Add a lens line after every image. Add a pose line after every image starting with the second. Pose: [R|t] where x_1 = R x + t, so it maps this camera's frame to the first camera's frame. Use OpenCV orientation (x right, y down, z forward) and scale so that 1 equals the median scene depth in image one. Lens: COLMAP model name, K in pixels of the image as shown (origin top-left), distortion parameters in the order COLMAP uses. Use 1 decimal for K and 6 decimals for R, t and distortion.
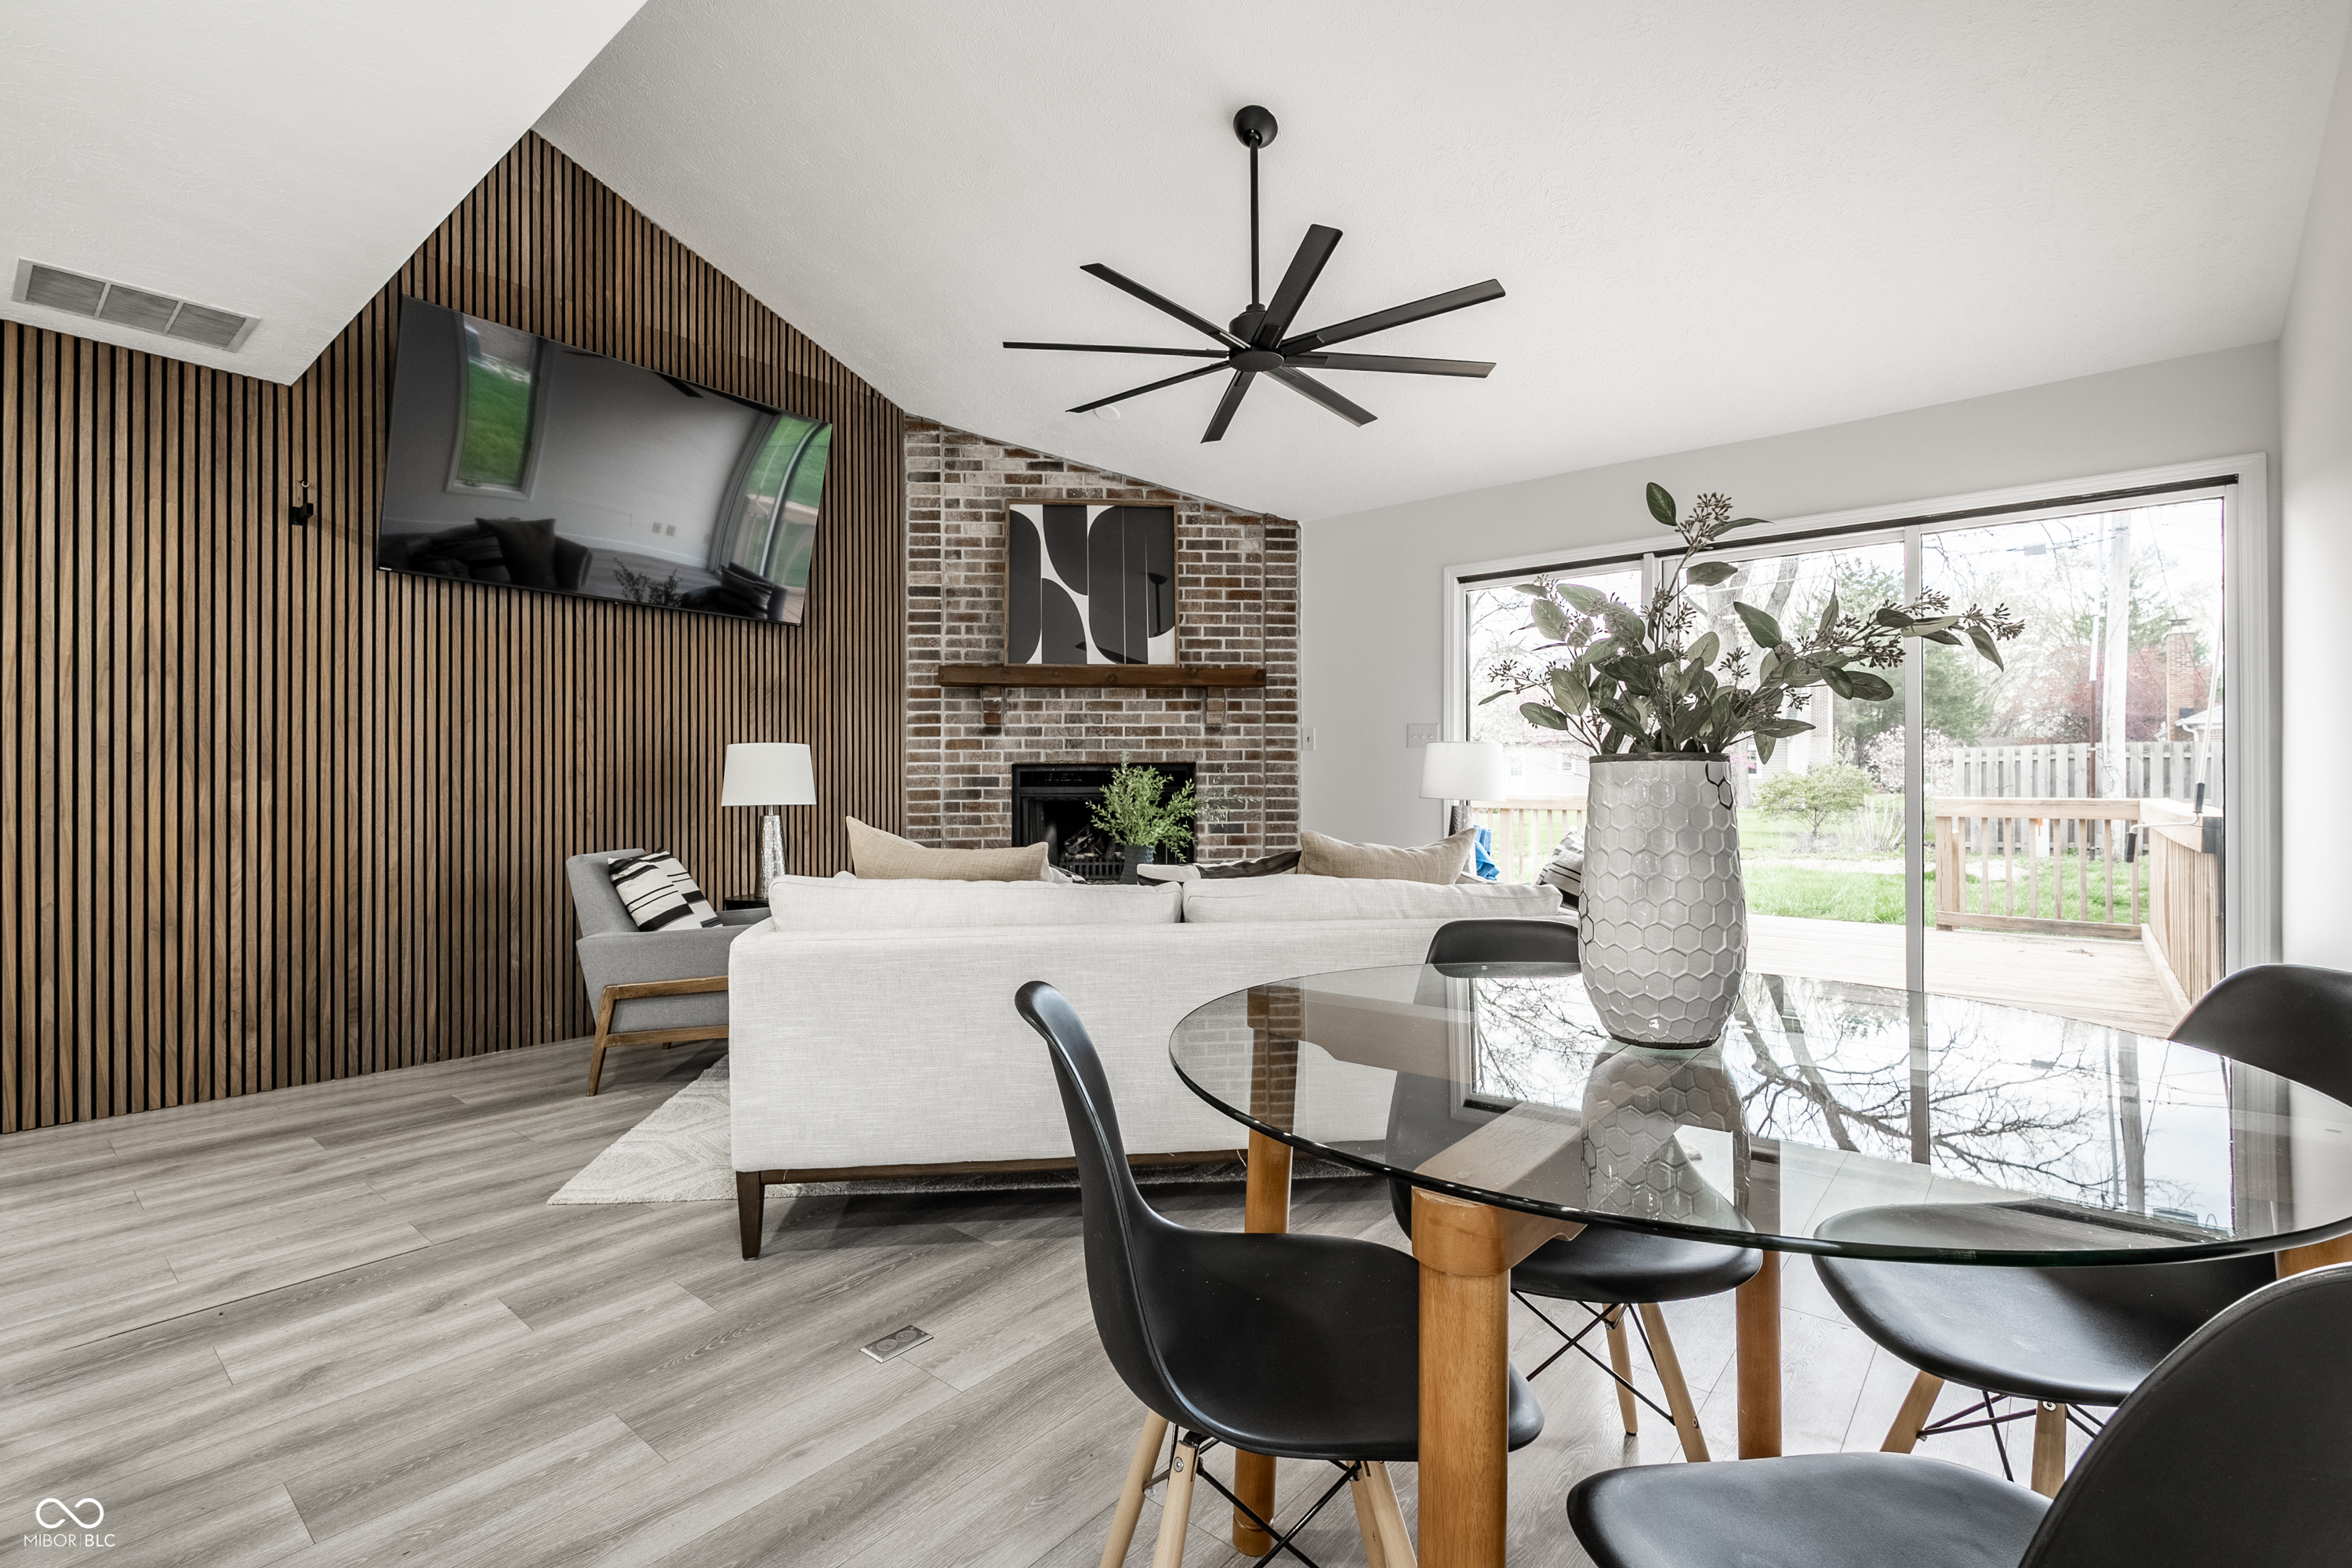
lens RADIAL K [[1064.1, 0, 1176.9], [0, 1064.1, 777.2], [0, 0, 1]] dist [-0.007680, -0.000104]
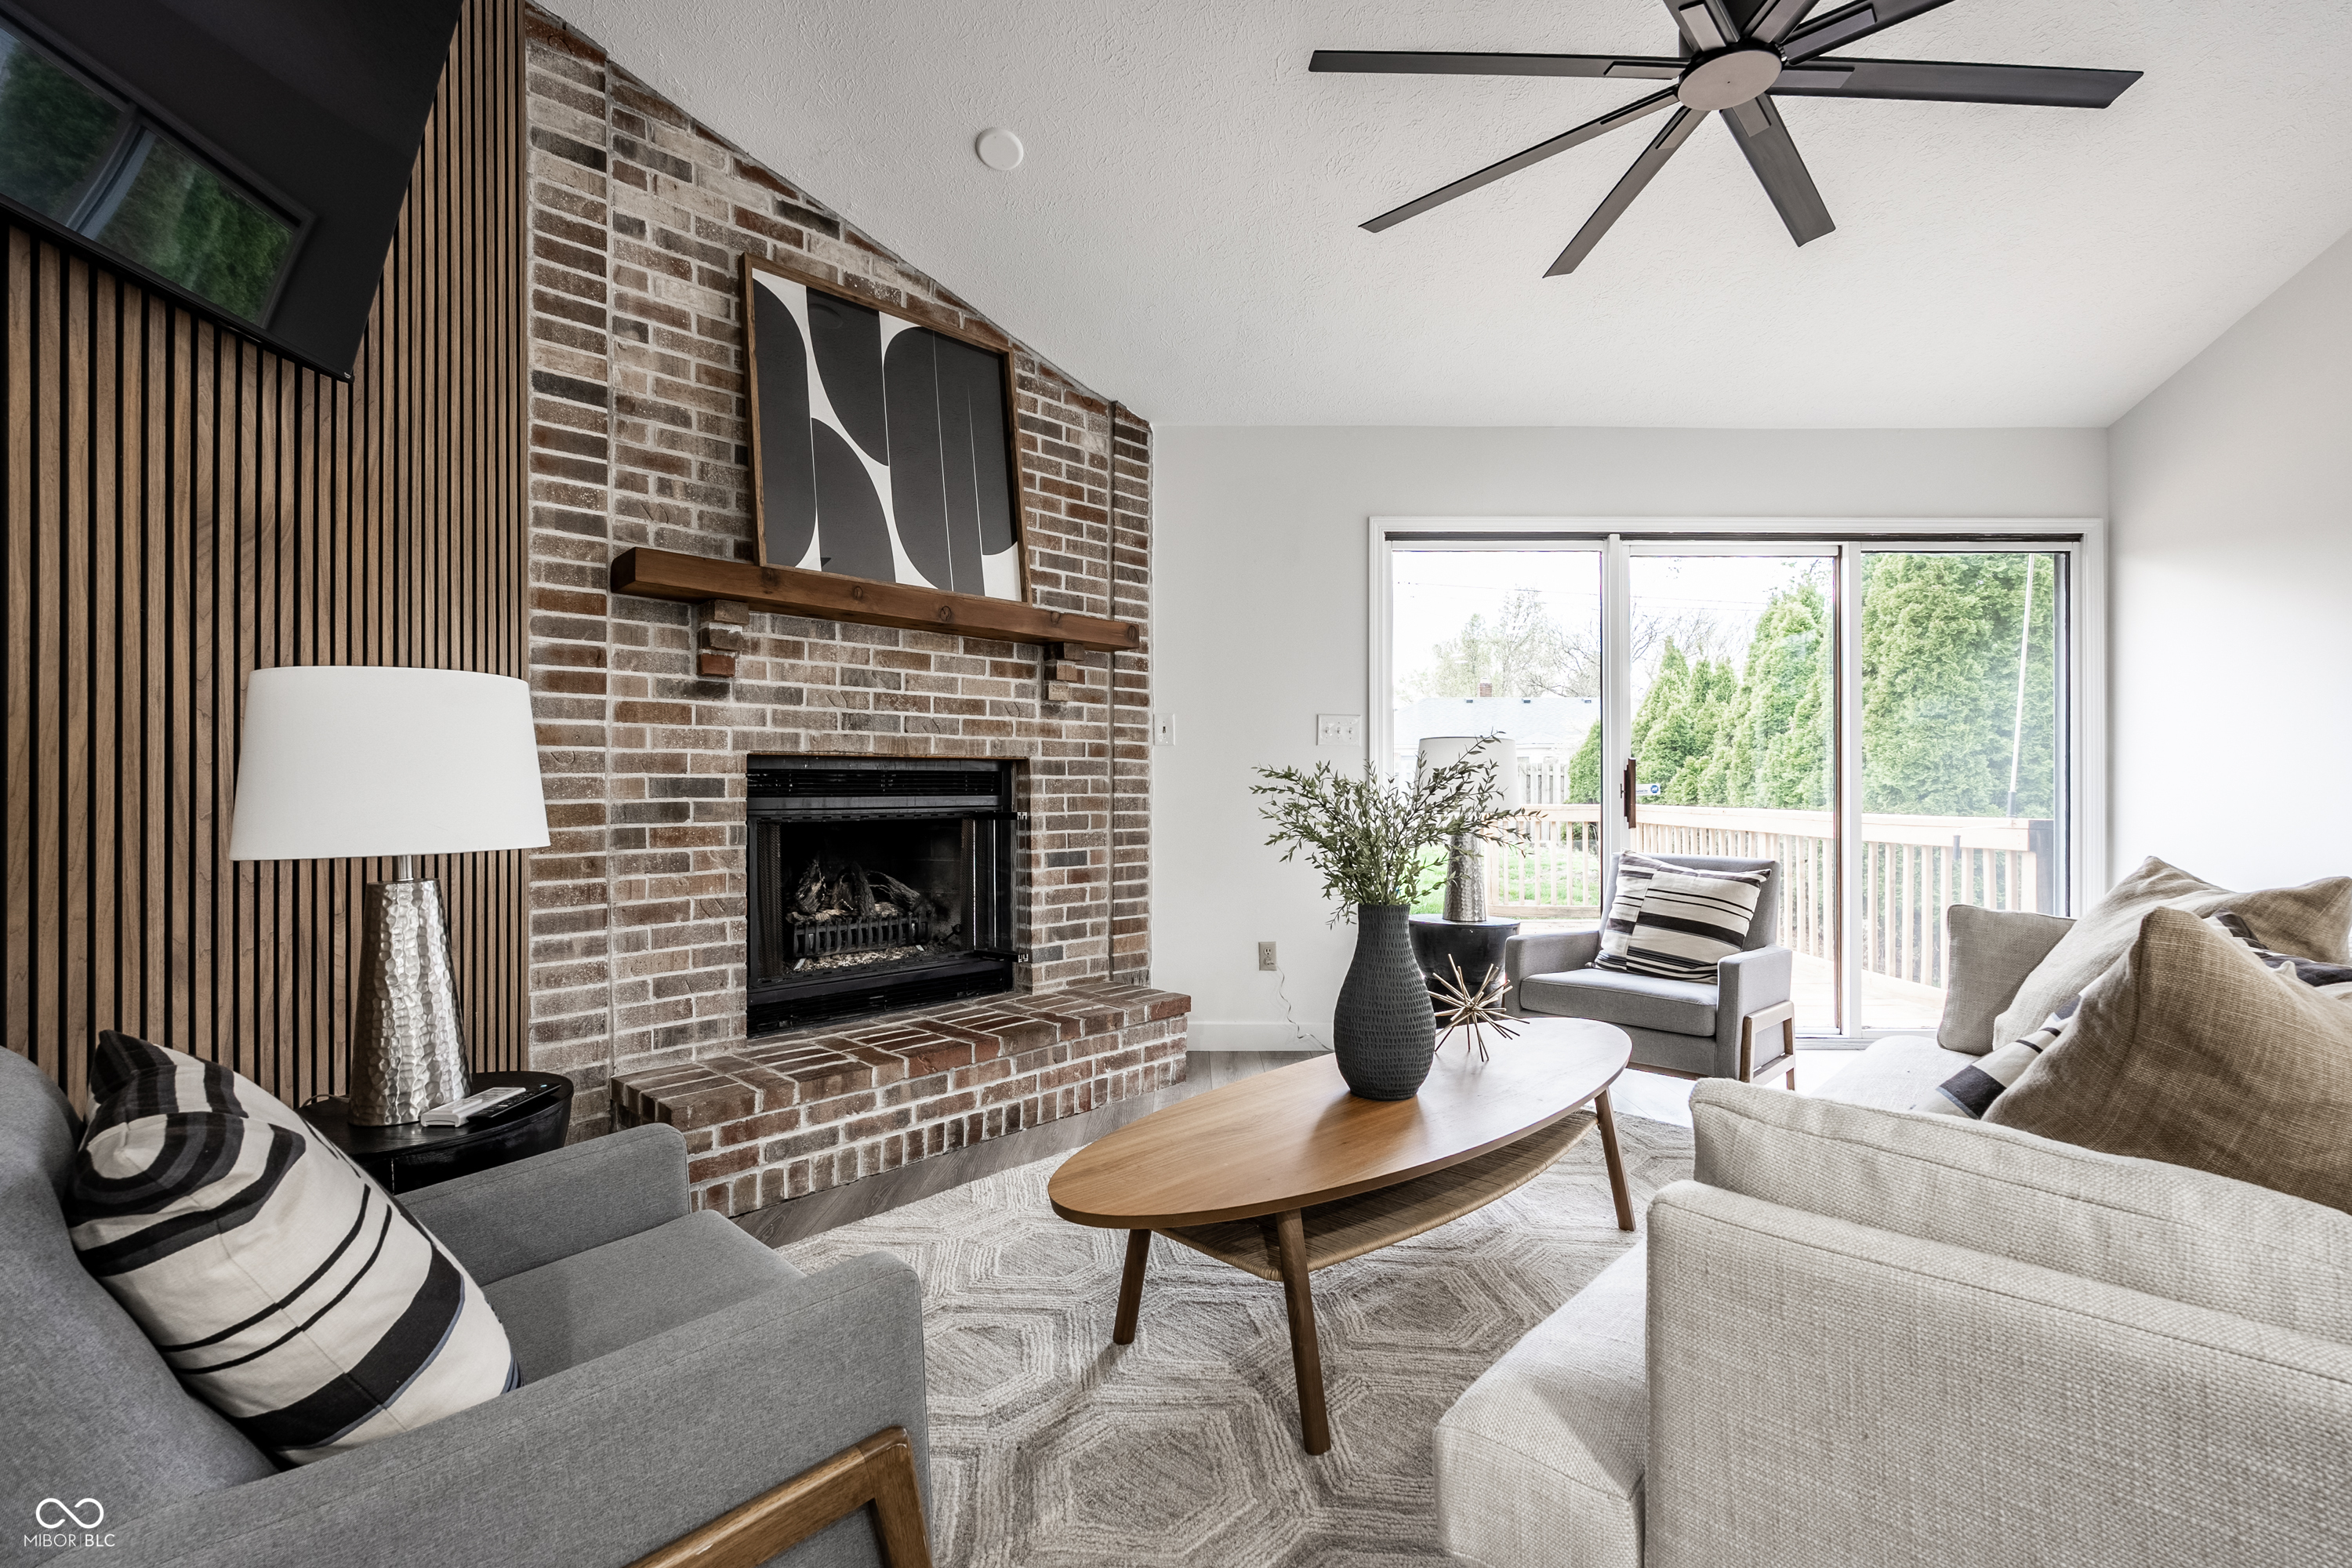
lens RADIAL K [[1050.3, 0, 1185.7], [0, 1050.3, 787.2], [0, 0, 1]] dist [-0.002795, -0.000046]
pose [[0.765808, 0.004057, 0.643056, -0.325402], [-0.005260, 0.999986, -0.000045, 0.002985], [-0.643047, -0.003348, 0.765819, 0.456596]]
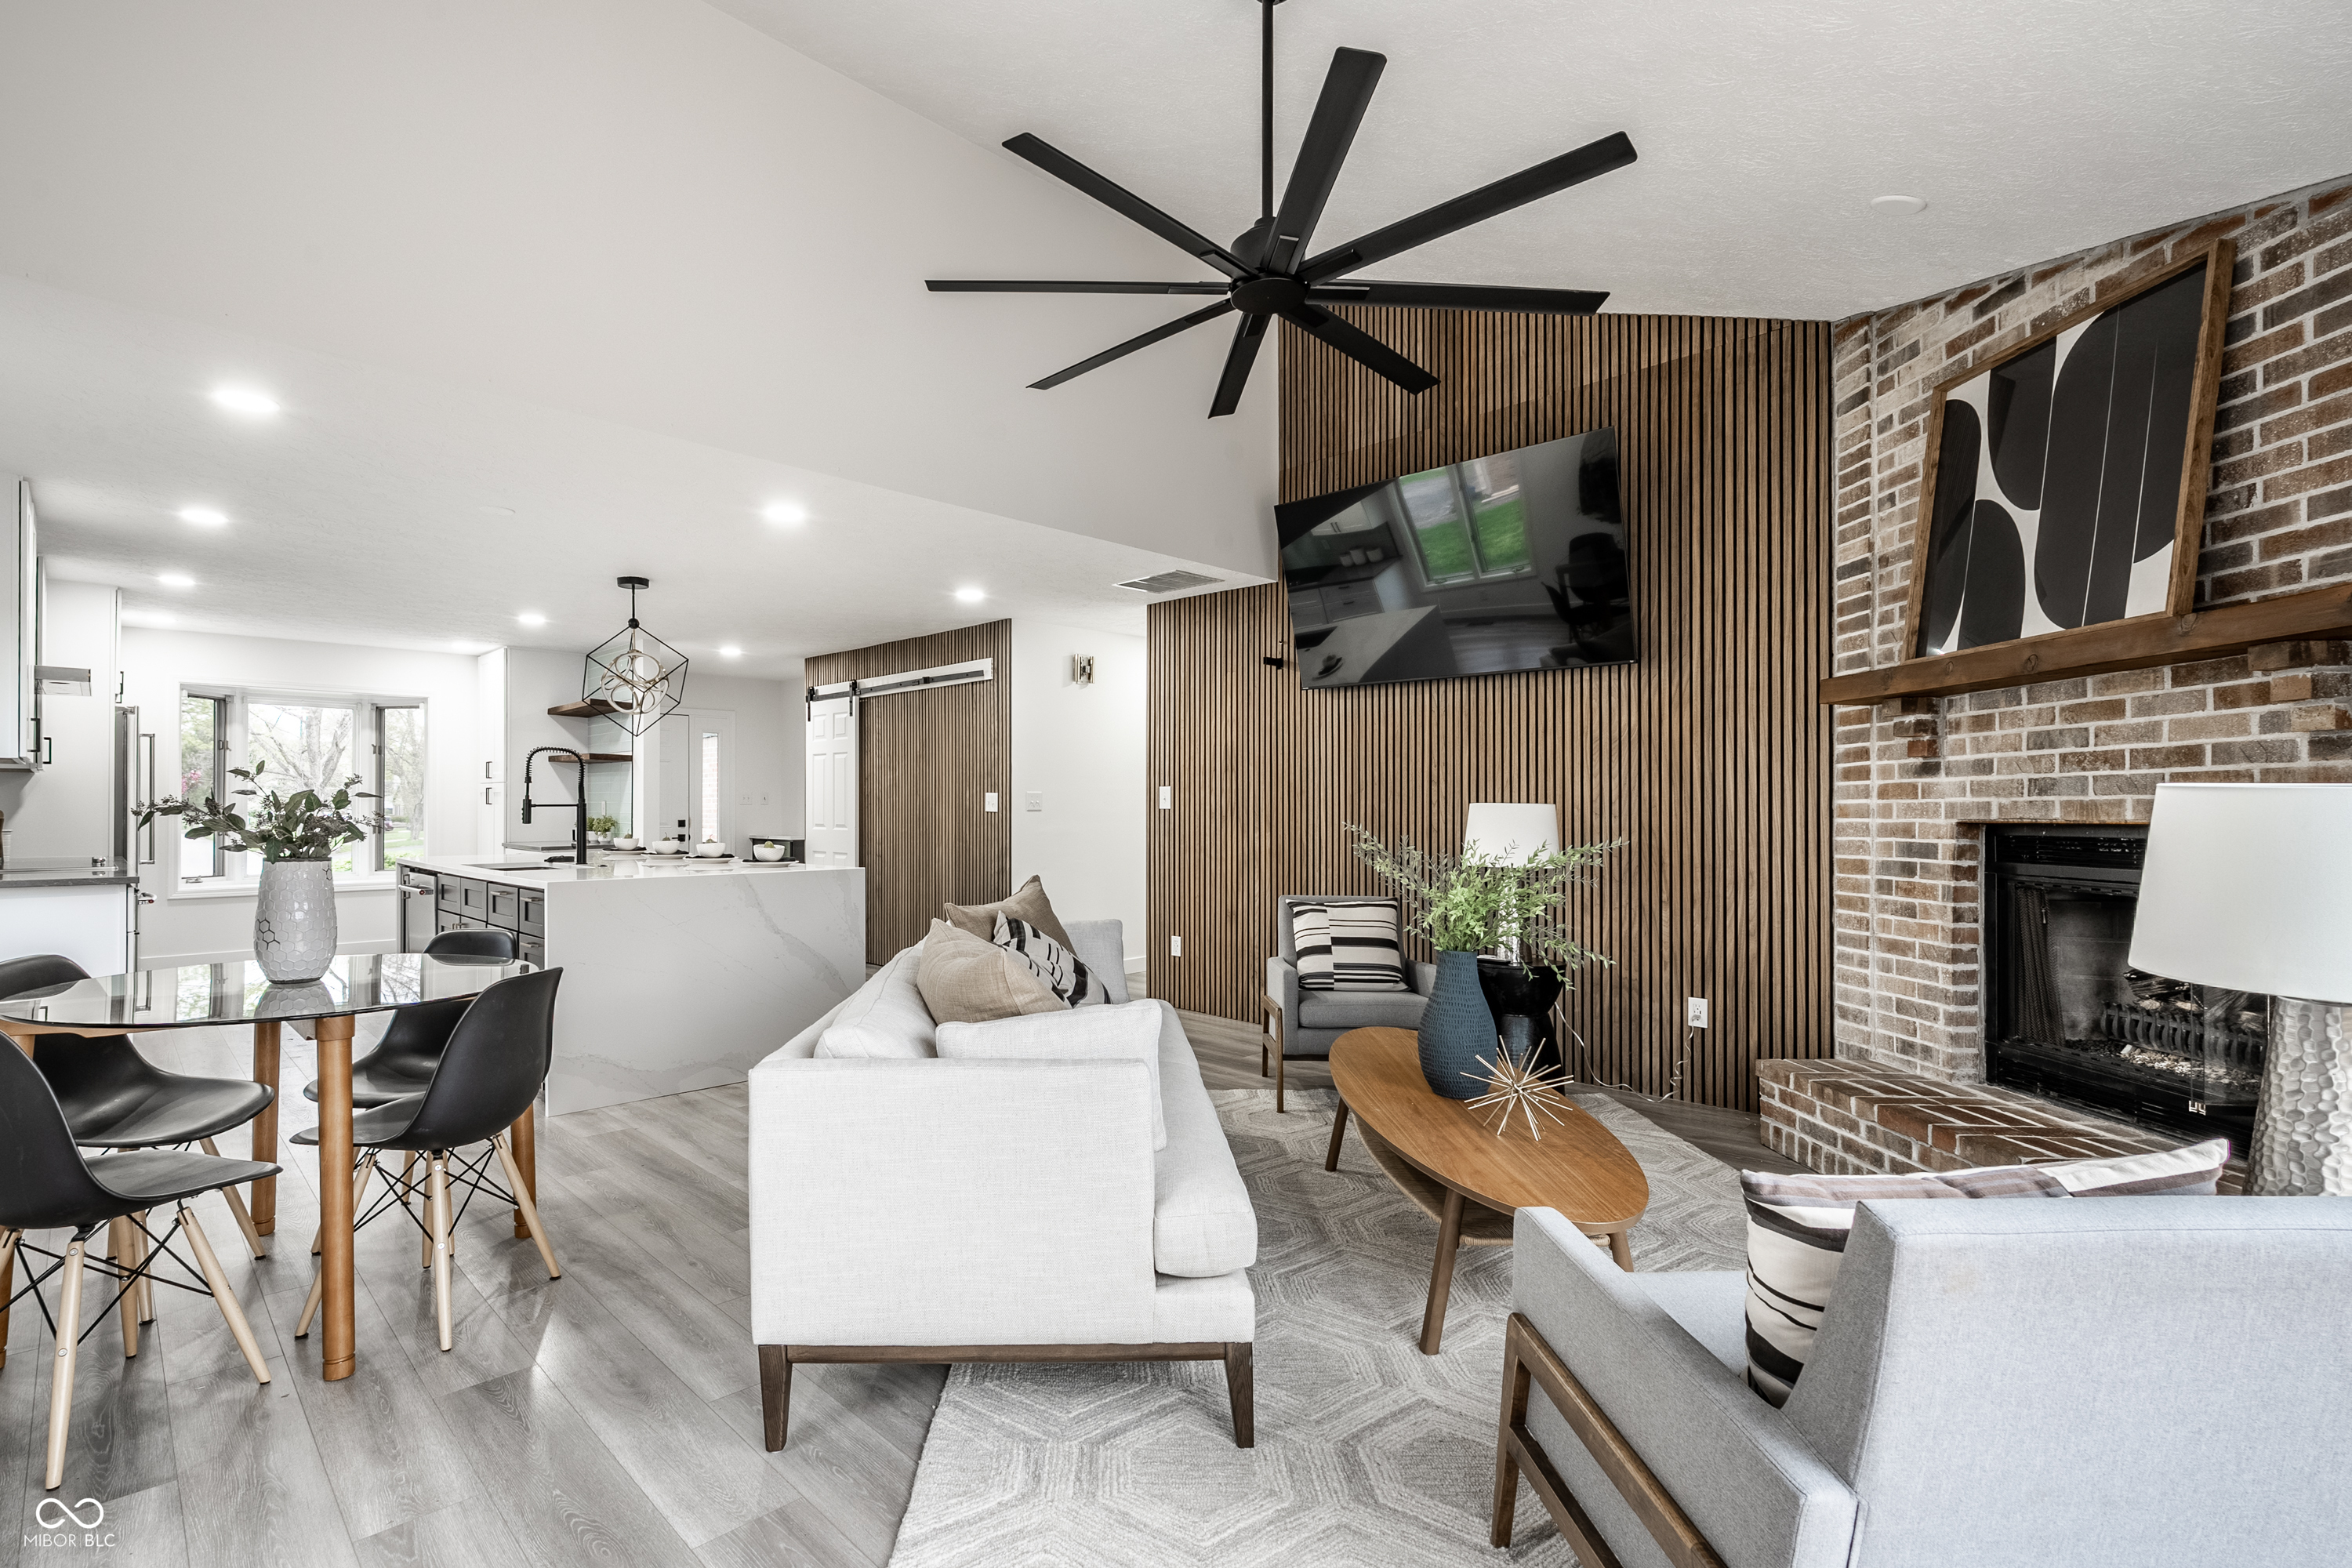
lens RADIAL K [[1077.9, 0, 1093.1], [0, 1077.9, 802.9], [0, 0, 1]] dist [-0.001039, -0.000372]
pose [[-0.118701, -0.002896, -0.992926, 0.506208], [0.005776, 0.999977, -0.003607, -0.024078], [0.992913, -0.006163, -0.118681, 0.590022]]
